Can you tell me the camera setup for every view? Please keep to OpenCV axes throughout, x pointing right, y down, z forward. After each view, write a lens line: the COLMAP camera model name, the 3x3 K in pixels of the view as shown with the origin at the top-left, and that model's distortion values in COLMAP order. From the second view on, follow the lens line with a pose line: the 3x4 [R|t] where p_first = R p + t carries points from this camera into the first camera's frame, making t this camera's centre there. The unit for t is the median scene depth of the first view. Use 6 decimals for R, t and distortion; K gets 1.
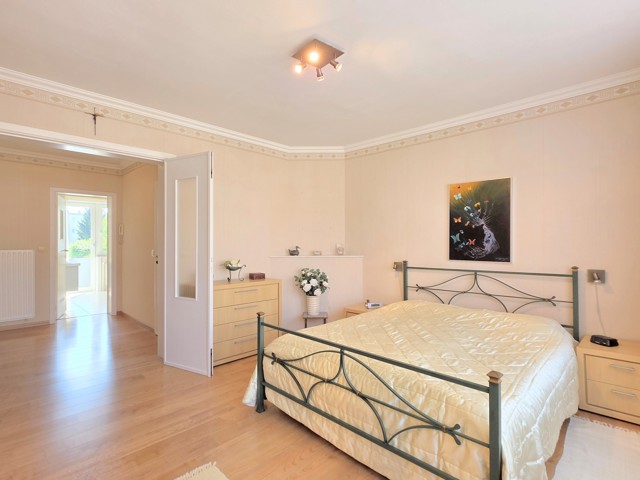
lens RADIAL K [[328.6, 0, 319.2], [0, 328.6, 240.5], [0, 0, 1]] dist [-0.002163, 0.000870]
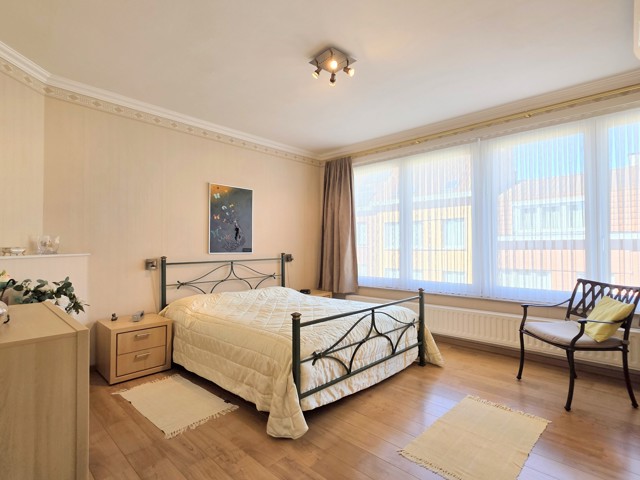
lens RADIAL K [[328.6, 0, 319.3], [0, 328.6, 240.9], [0, 0, 1]] dist [-0.002163, 0.000870]
pose [[-0.020711, 0.017783, 0.999627, -0.746017], [-0.005938, 0.999822, -0.017909, 0.039604], [-0.999768, -0.006307, -0.020602, 0.719940]]
